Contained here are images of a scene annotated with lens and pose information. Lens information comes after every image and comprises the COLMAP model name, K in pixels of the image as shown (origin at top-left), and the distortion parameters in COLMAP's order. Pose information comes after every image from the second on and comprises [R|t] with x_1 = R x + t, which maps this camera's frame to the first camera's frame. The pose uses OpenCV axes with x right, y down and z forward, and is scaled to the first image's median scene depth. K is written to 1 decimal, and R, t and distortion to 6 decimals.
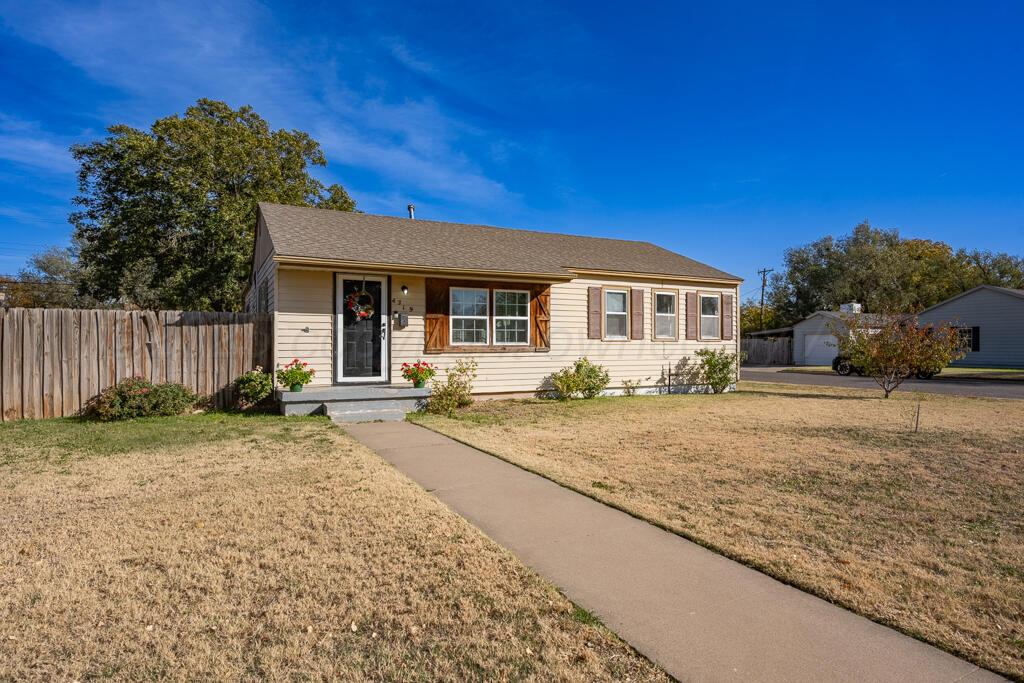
lens RADIAL K [[558.3, 0, 518.2], [0, 558.3, 341.9], [0, 0, 1]] dist [-0.001427, -0.000586]
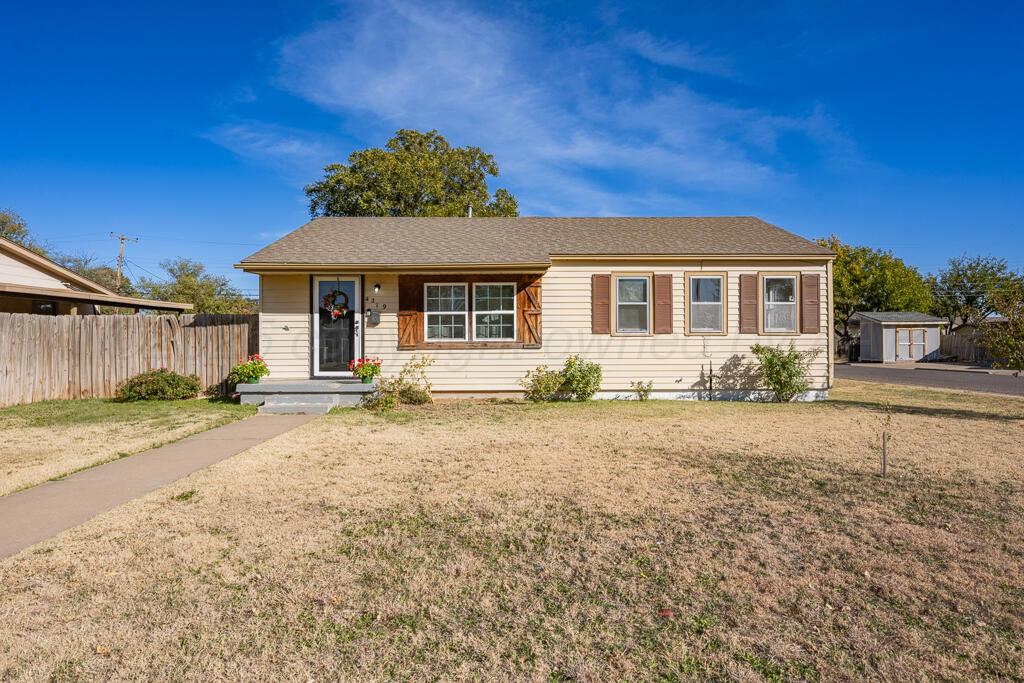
lens RADIAL K [[558.3, 0, 518.4], [0, 558.3, 345.5], [0, 0, 1]] dist [-0.001427, -0.000586]
pose [[0.900143, -0.002704, -0.435586, 0.405812], [0.006529, 0.999952, 0.007285, 0.005954], [0.435545, -0.009401, 0.900118, 0.157065]]
